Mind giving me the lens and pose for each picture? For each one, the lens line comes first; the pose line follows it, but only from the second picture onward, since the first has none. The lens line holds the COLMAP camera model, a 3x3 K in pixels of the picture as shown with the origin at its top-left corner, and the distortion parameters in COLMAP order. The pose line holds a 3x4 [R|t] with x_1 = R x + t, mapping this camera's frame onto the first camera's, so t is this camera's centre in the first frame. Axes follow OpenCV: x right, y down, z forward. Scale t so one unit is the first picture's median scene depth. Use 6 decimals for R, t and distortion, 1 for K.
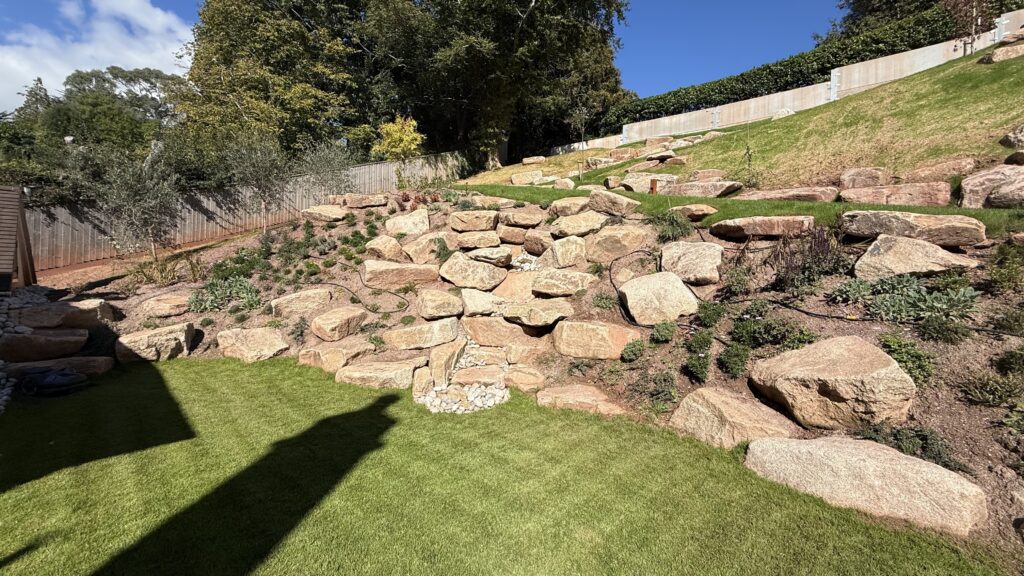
lens RADIAL K [[400.9, 0, 512.0], [0, 400.9, 288.0], [0, 0, 1]] dist [-0.000265, -0.000042]
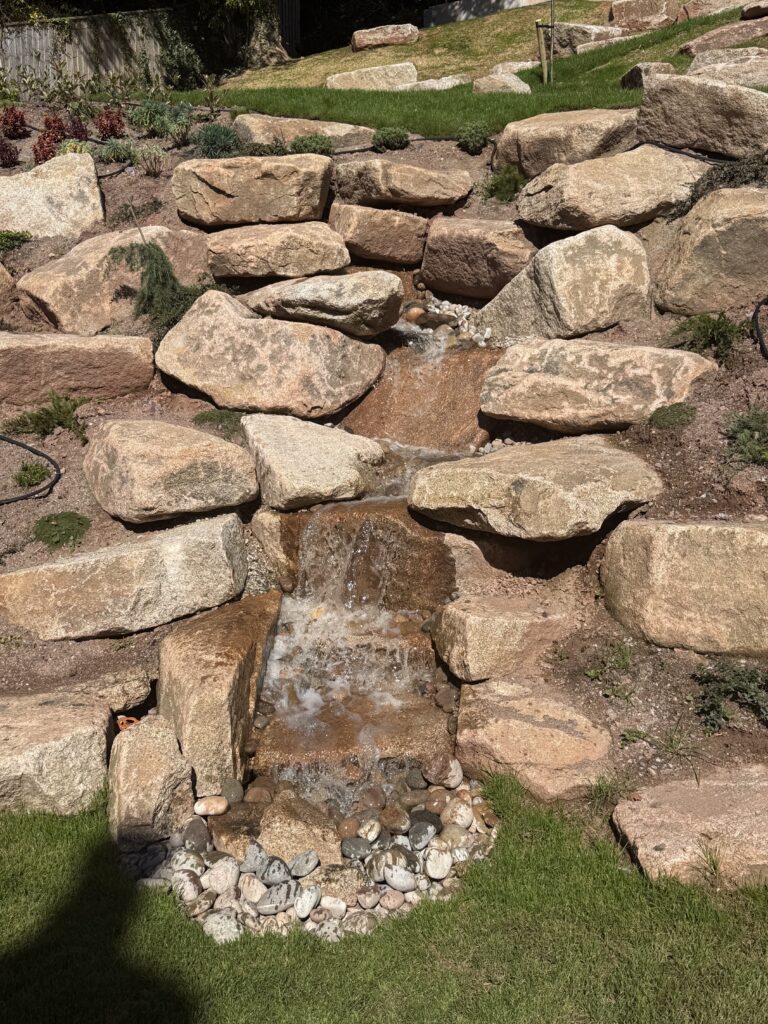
lens RADIAL K [[1000.9, 0, 384.0], [0, 1000.9, 512.0], [0, 0, 1]] dist [0.165792, -0.329661]
pose [[0.996196, -0.032633, 0.080804, -0.079280], [0.024652, 0.994894, 0.097872, 0.003229], [-0.083585, -0.095508, 0.991913, 0.239622]]
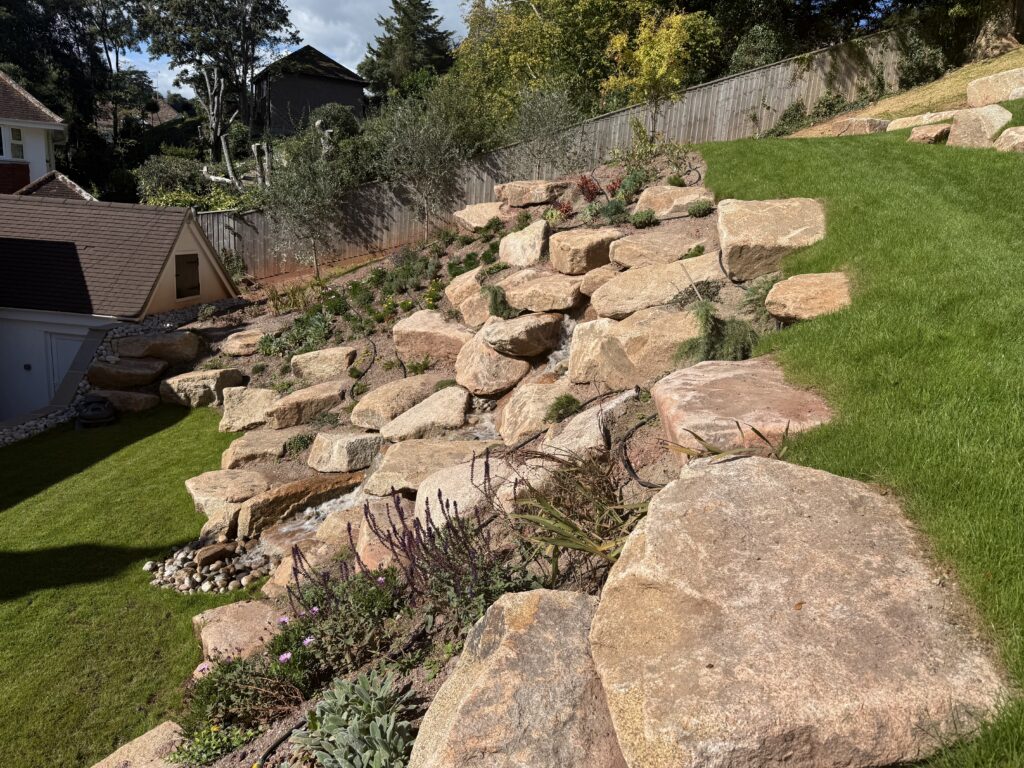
lens RADIAL K [[709.5, 0, 512.0], [0, 709.5, 384.0], [0, 0, 1]] dist [0.050843, -0.045536]
pose [[0.638839, 0.192644, -0.744831, 0.687694], [-0.075343, 0.979154, 0.188629, -0.197559], [0.765643, -0.064385, 0.640036, 0.381980]]
